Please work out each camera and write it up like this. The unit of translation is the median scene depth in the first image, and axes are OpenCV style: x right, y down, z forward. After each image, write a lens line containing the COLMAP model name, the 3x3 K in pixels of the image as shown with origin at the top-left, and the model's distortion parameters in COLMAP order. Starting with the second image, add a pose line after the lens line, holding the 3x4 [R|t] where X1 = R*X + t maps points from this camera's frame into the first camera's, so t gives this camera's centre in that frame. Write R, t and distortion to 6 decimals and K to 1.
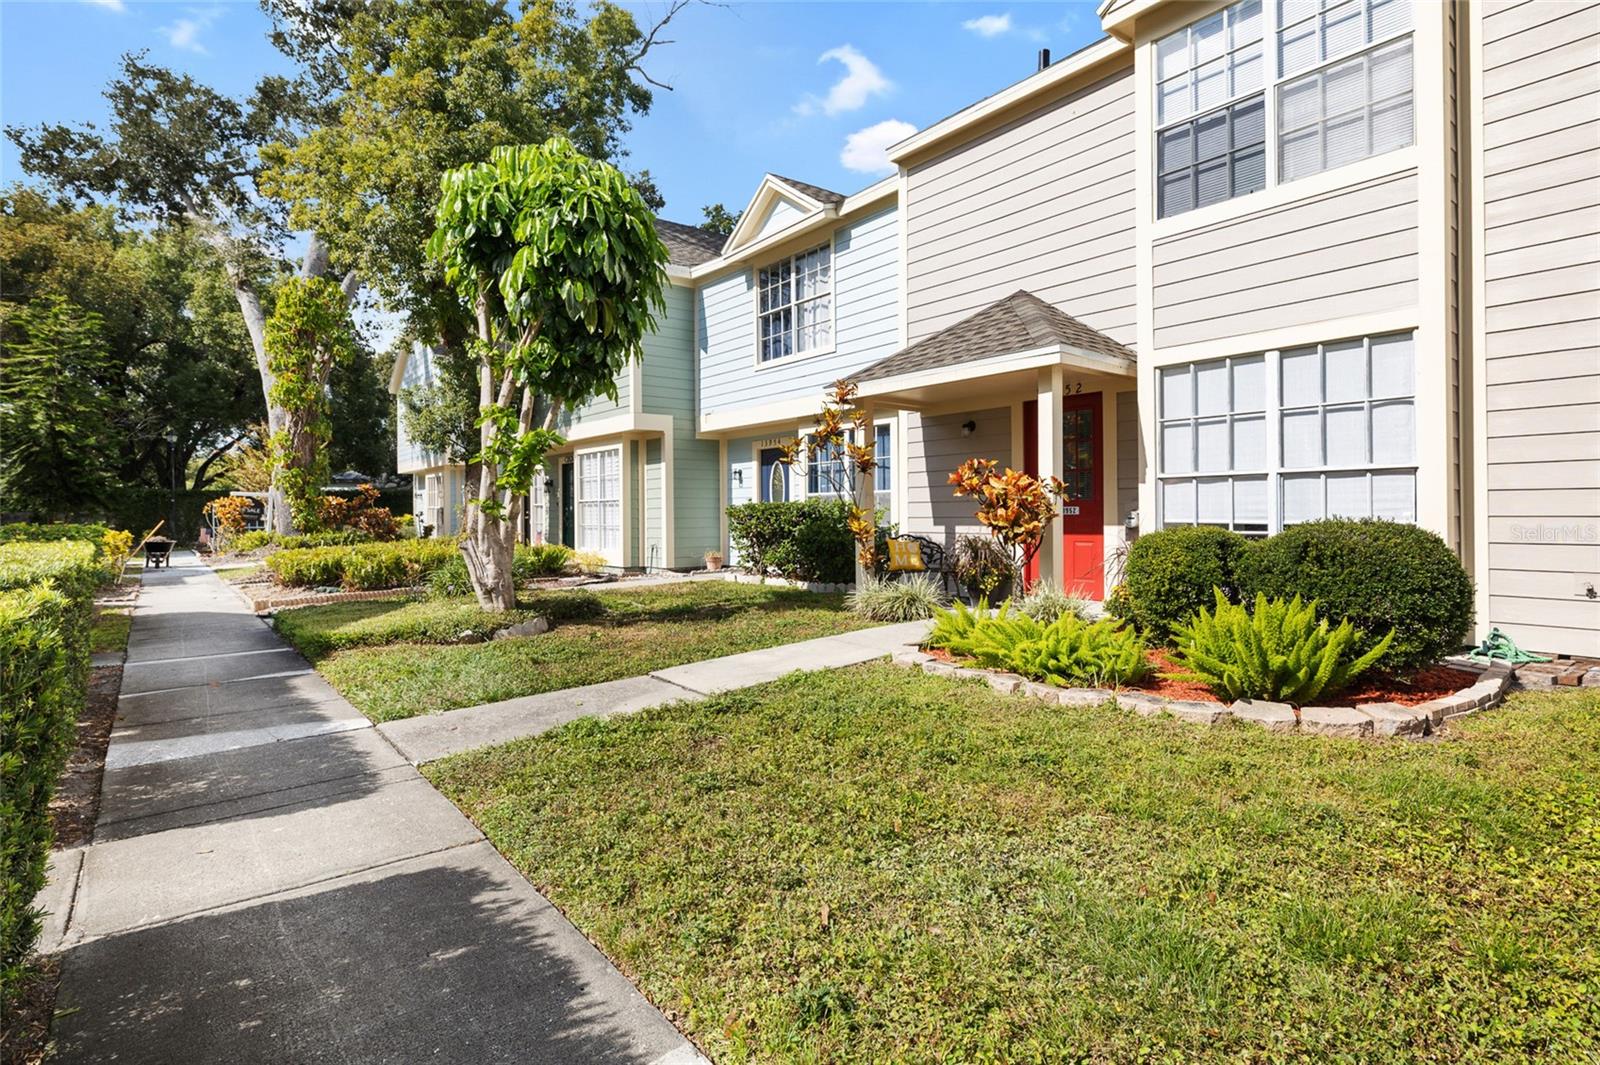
lens RADIAL K [[805.2, 0, 800.5], [0, 805.2, 512.7], [0, 0, 1]] dist [0.001016, 0.000388]
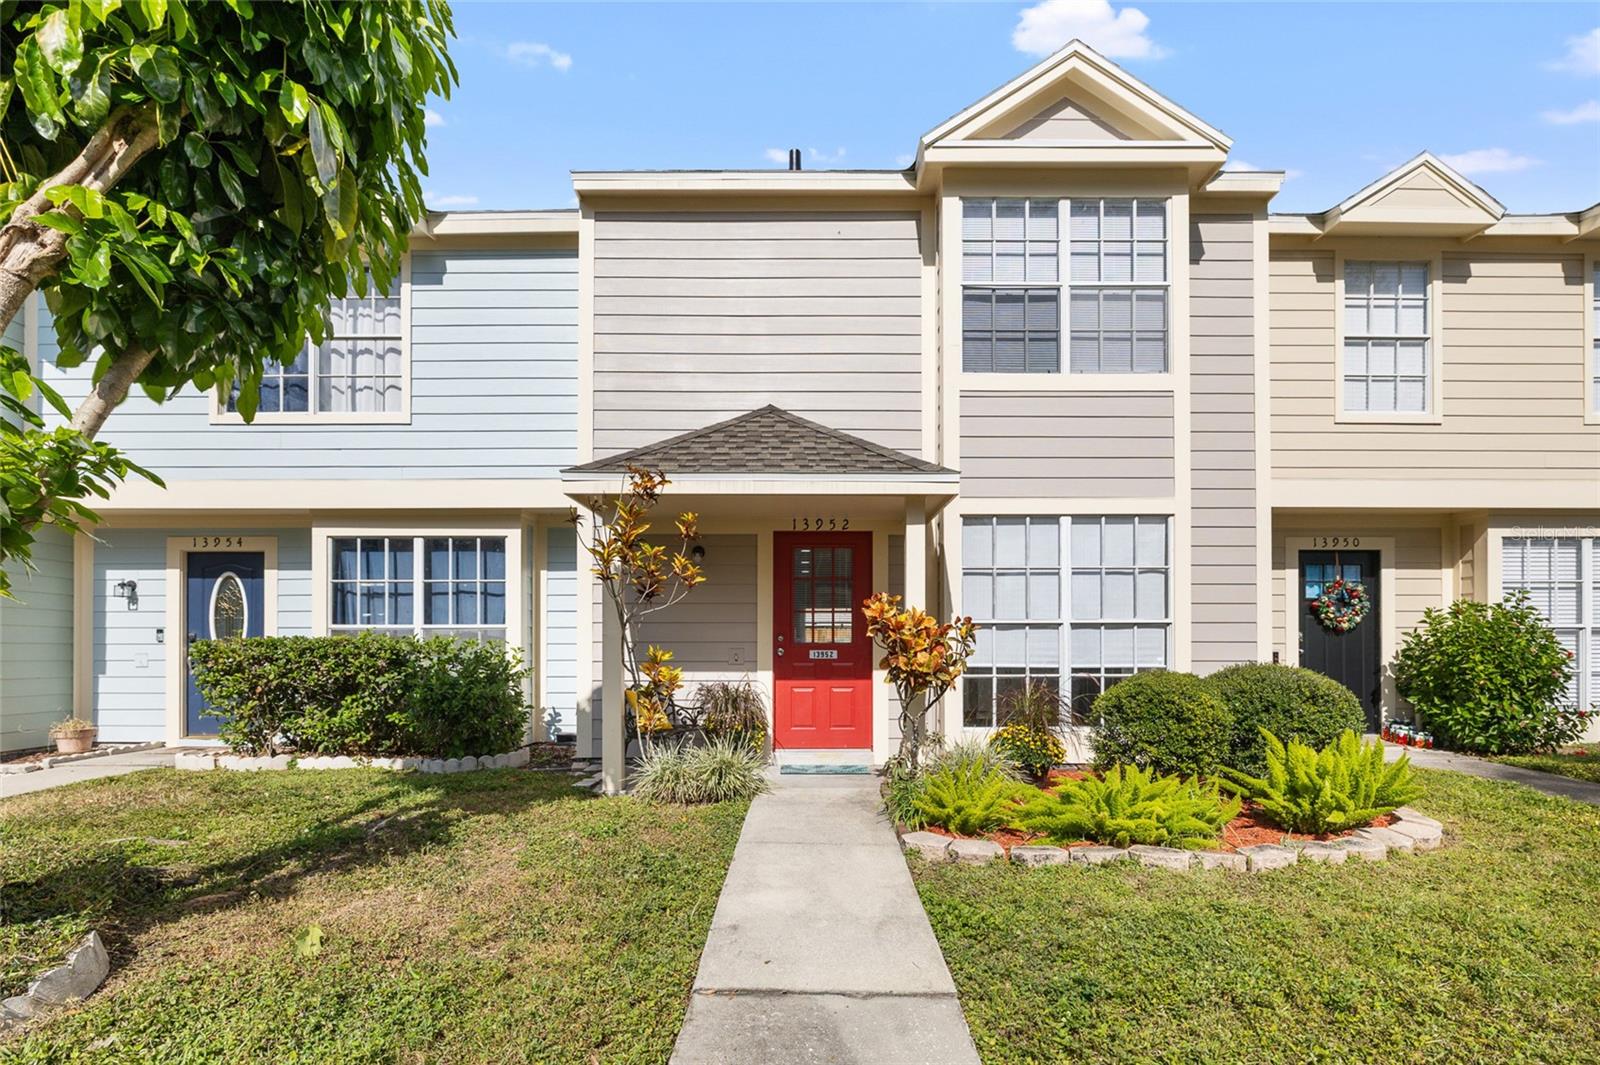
lens RADIAL K [[747.9, 0, 800.0], [0, 747.9, 651.7], [0, 0, 1]] dist [-0.003370, -0.000059]
pose [[0.626498, 0.009317, 0.779368, -0.371915], [-0.006025, 0.999957, -0.007111, 0.000872], [-0.779400, -0.000241, 0.626527, 0.493391]]
